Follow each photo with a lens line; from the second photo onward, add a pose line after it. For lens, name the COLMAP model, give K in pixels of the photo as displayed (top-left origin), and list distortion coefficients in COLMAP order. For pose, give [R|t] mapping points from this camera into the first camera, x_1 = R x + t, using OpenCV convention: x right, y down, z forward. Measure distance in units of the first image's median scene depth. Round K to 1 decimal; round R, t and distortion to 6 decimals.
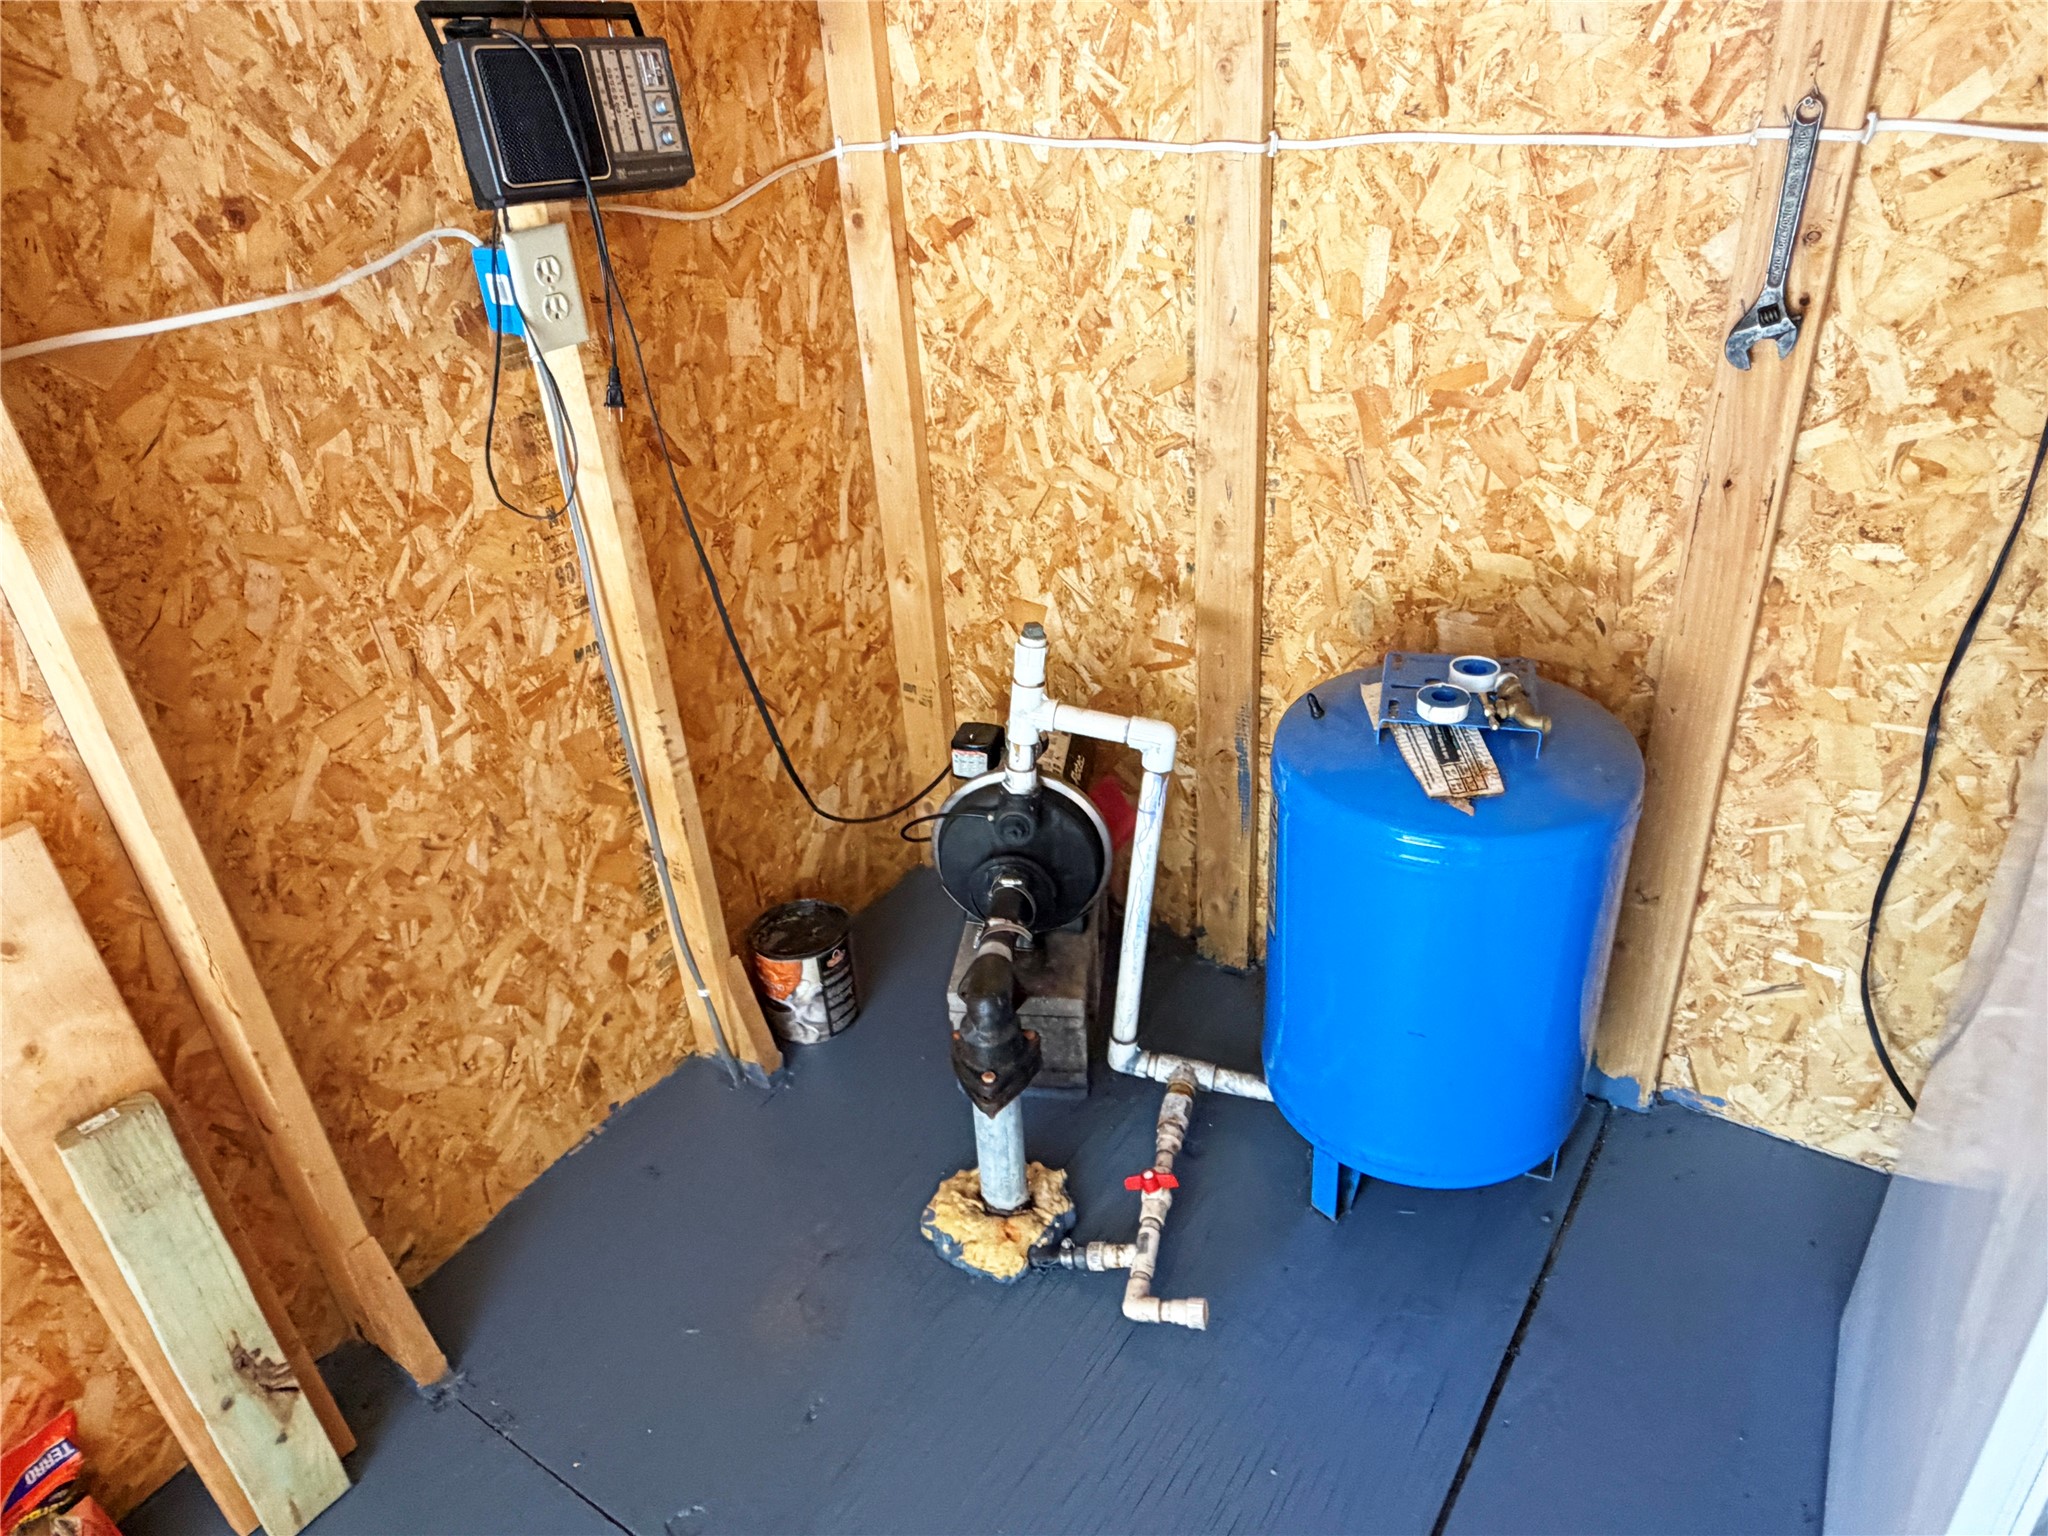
lens RADIAL K [[1375.2, 0, 1015.1], [0, 1375.2, 758.2], [0, 0, 1]] dist [-0.006603, -0.001300]
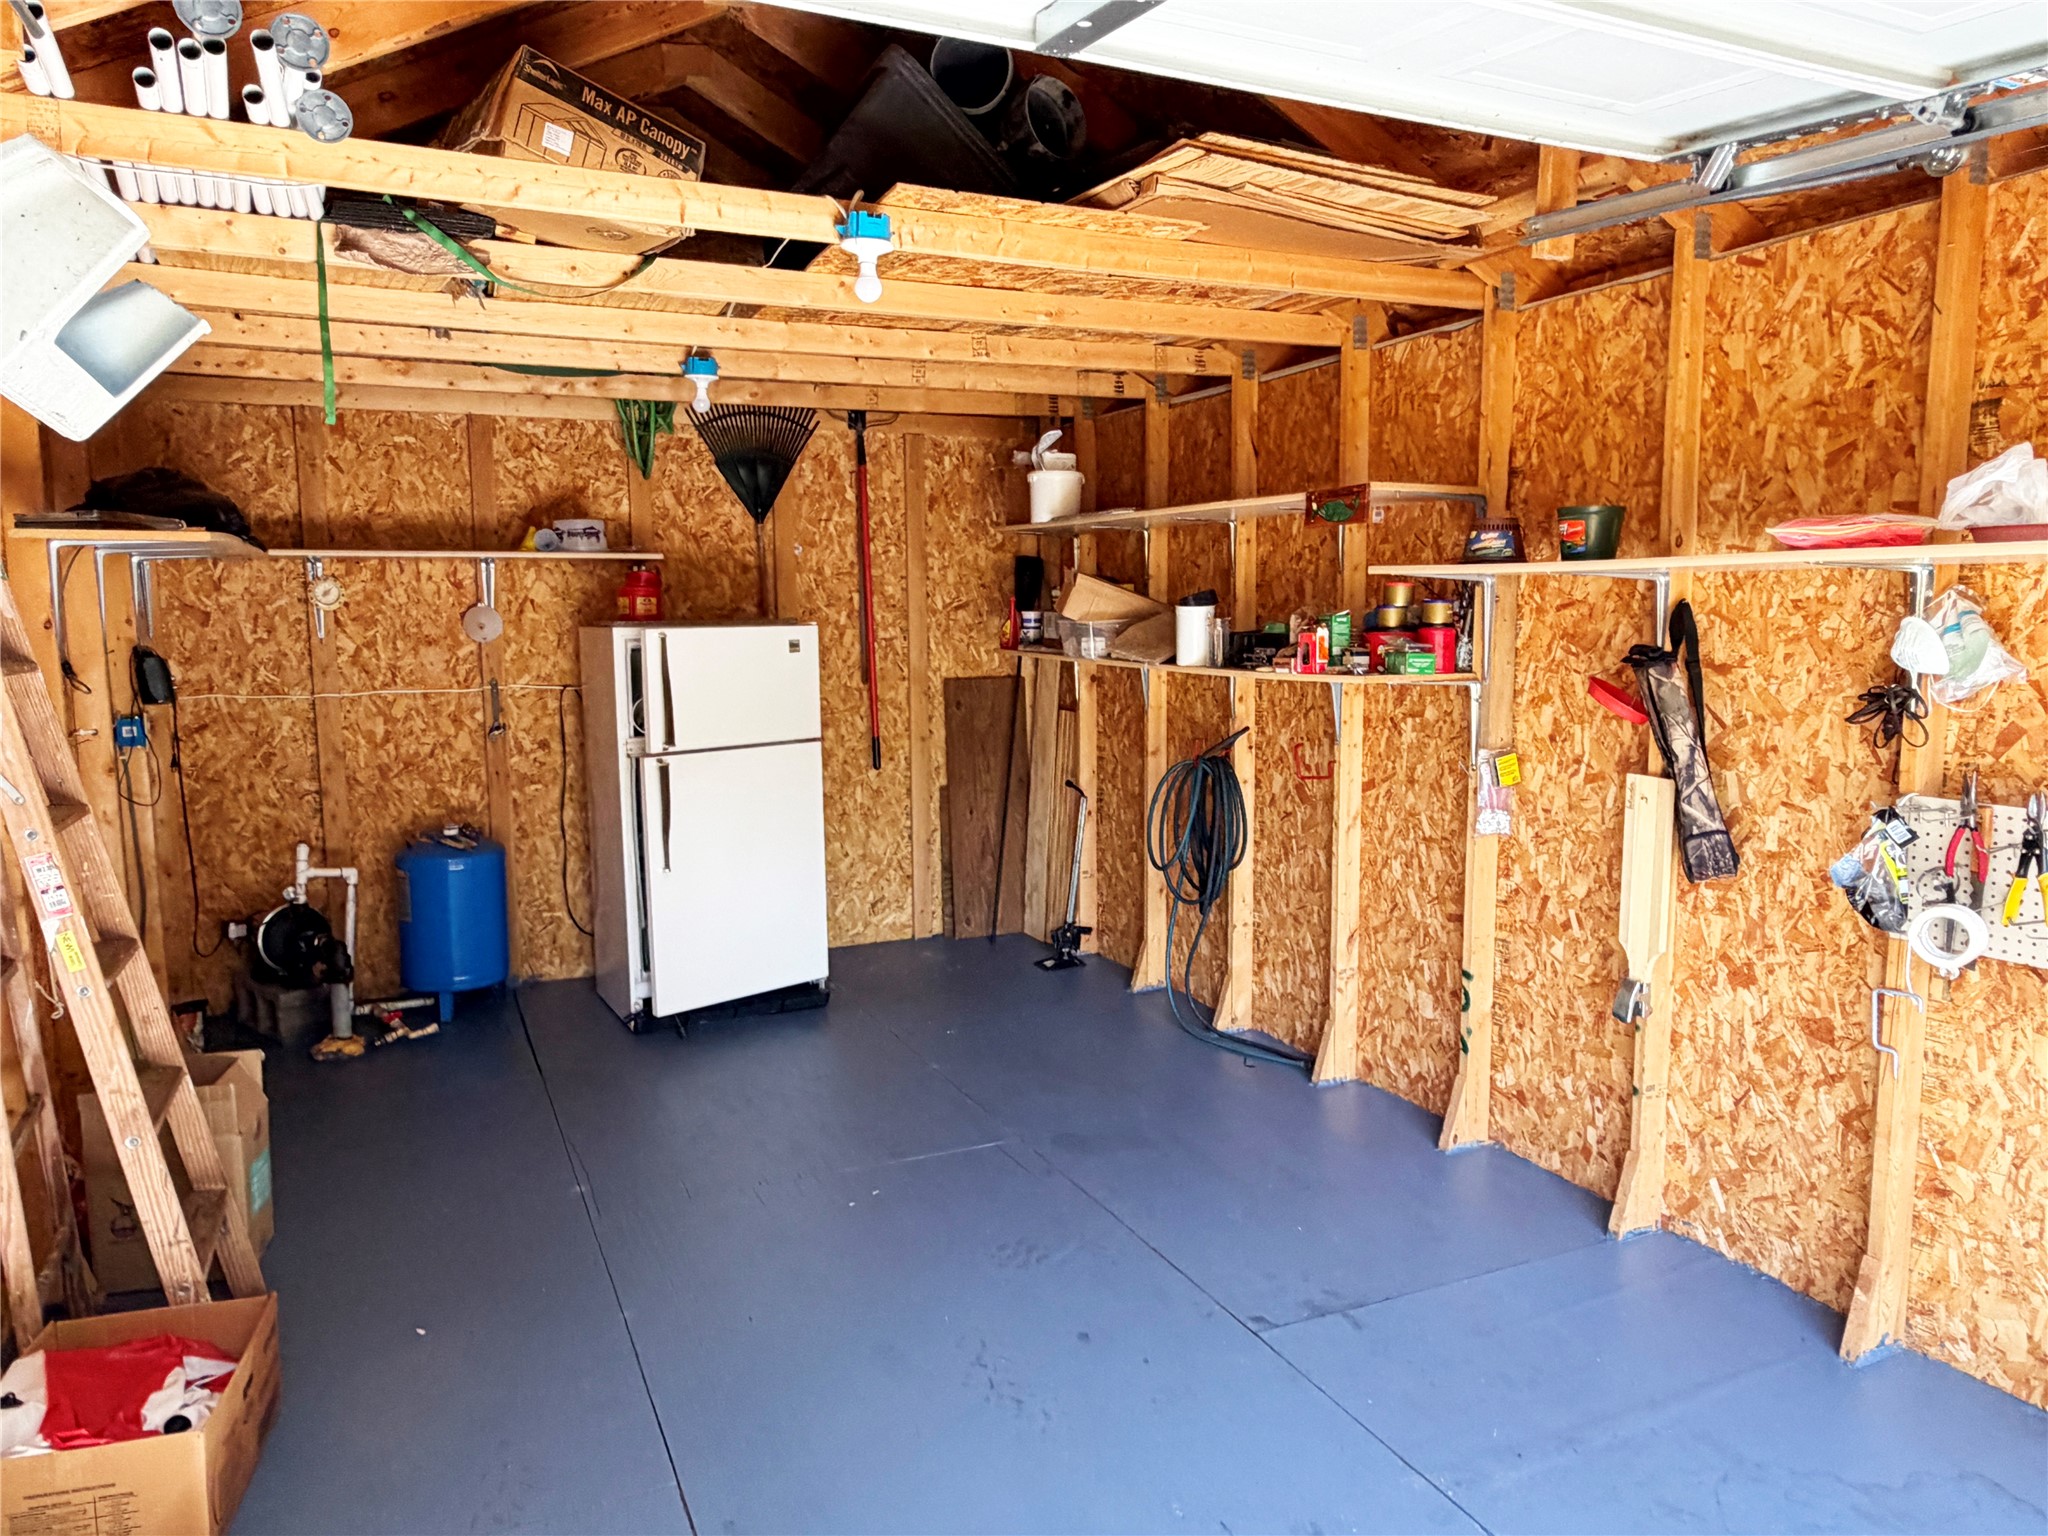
lens RADIAL K [[1375.2, 0, 1022.5], [0, 1375.2, 777.7], [0, 0, 1]] dist [-0.006603, -0.001300]
pose [[0.501833, -0.031218, 0.864401, -1.747068], [0.411248, 0.887780, -0.206690, 1.025953], [-0.760946, 0.459207, 0.458356, -1.574179]]
